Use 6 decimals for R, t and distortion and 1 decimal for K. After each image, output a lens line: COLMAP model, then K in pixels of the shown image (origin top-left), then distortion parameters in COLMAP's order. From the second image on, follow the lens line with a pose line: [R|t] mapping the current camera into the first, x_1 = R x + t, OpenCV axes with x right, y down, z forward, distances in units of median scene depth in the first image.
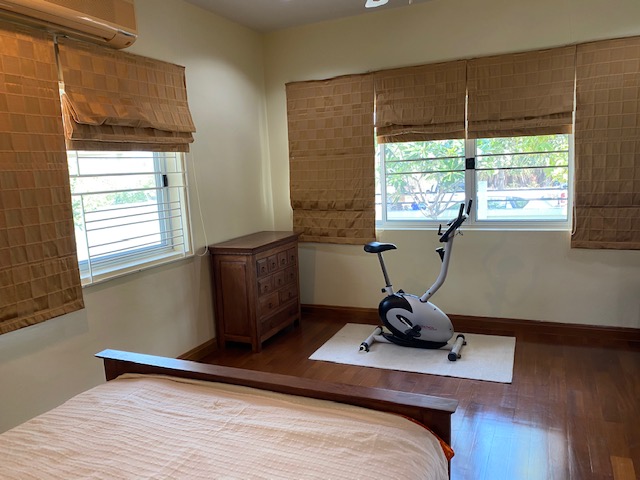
lens RADIAL K [[489.9, 0, 320.0], [0, 489.9, 240.0], [0, 0, 1]] dist [0.011311, 0.001669]
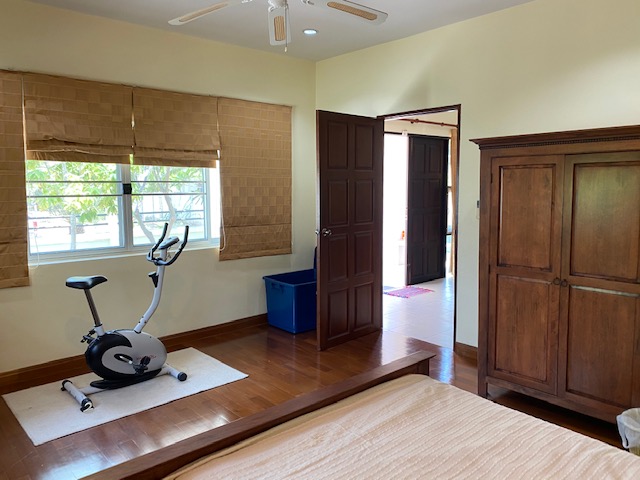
lens RADIAL K [[490.8, 0, 315.8], [0, 490.8, 241.9], [0, 0, 1]] dist [0.000387, -0.012809]
pose [[0.403097, -0.057170, 0.913370, -0.494454], [0.114631, 0.993341, 0.011586, -0.018522], [-0.907950, 0.100030, 0.406966, 0.285570]]
